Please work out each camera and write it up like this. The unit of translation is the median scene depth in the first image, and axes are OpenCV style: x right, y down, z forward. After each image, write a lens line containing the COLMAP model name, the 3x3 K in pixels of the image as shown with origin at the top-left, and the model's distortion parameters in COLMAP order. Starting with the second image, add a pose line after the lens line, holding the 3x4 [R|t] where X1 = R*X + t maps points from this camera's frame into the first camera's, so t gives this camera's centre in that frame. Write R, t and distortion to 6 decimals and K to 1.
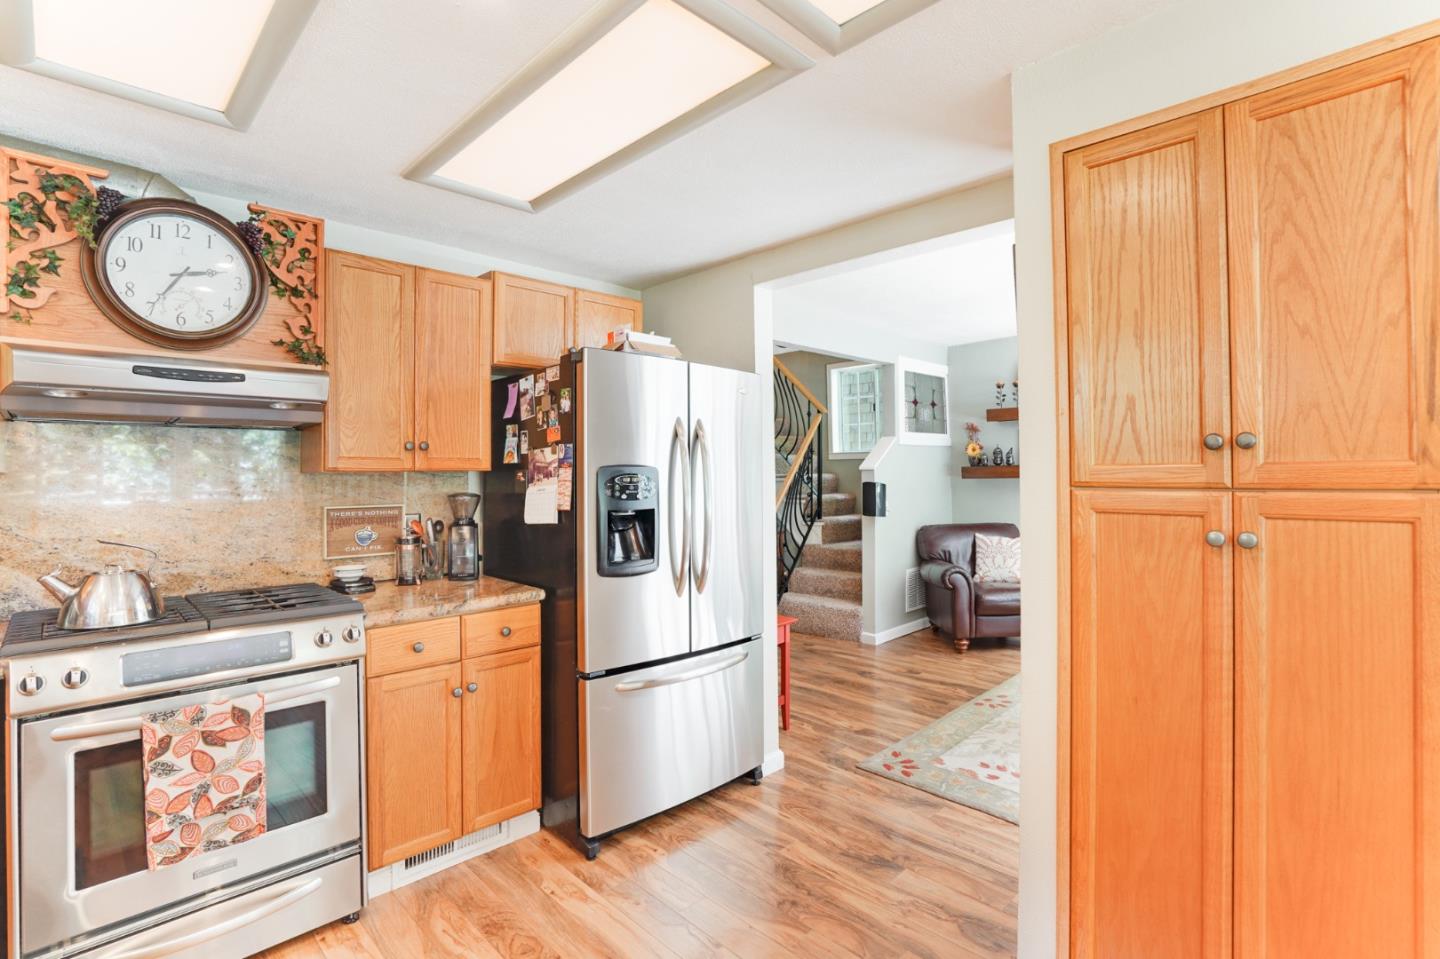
lens RADIAL K [[680.8, 0, 721.7], [0, 680.8, 478.0], [0, 0, 1]] dist [-0.037357, 0.007475]
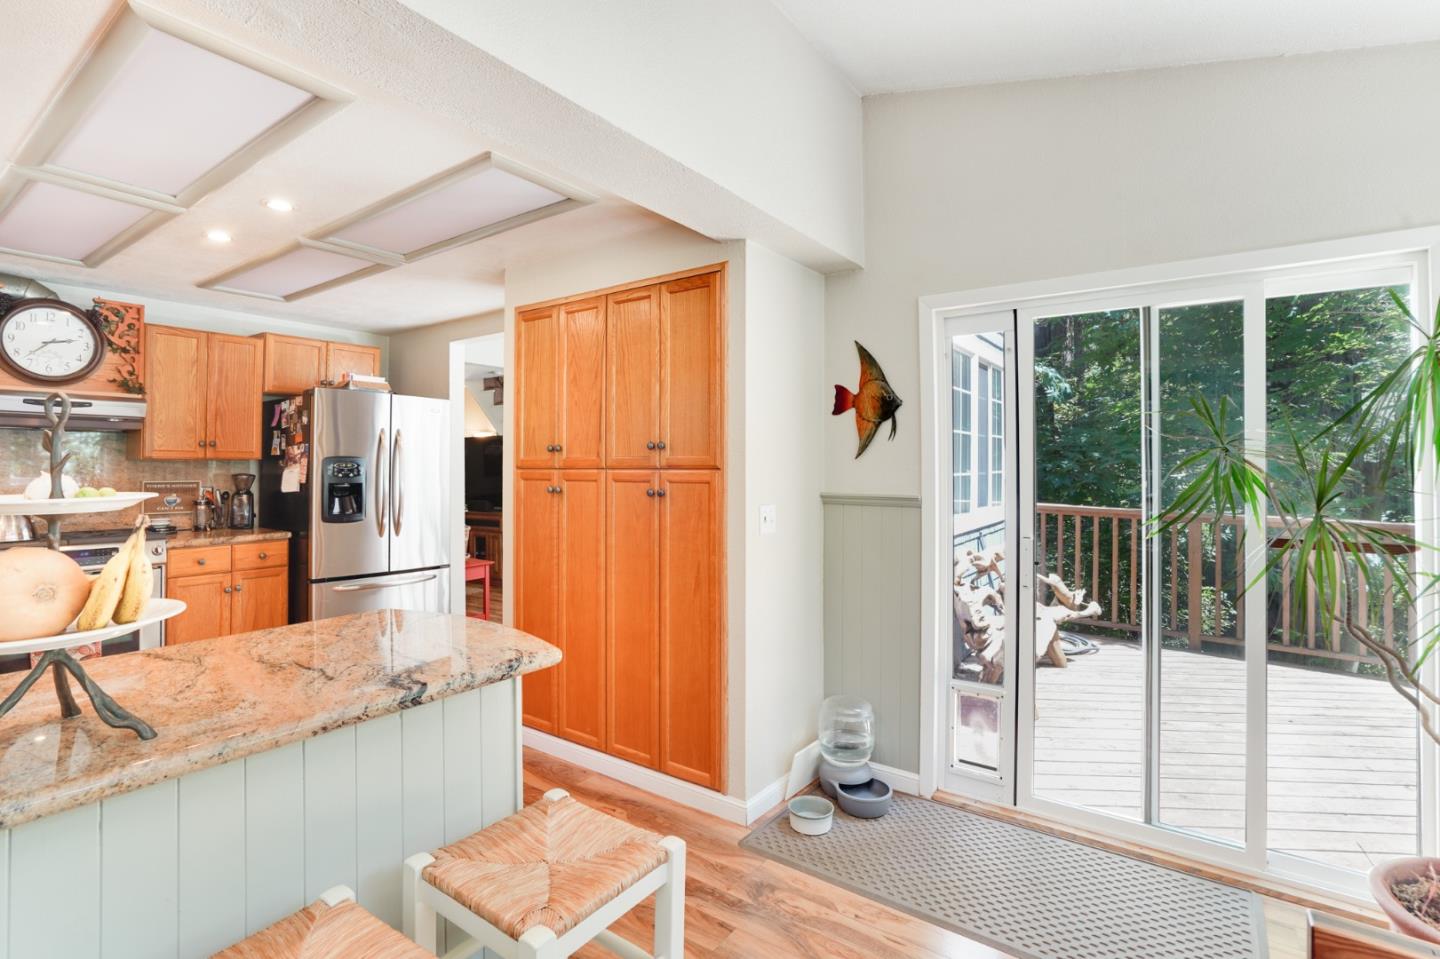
lens RADIAL K [[680.8, 0, 723.1], [0, 680.8, 464.1], [0, 0, 1]] dist [-0.037357, 0.007475]
pose [[0.984925, 0.006601, 0.172855, 0.508058], [-0.004599, 0.999918, -0.011982, 0.015206], [-0.172919, 0.011007, 0.984874, -0.816161]]
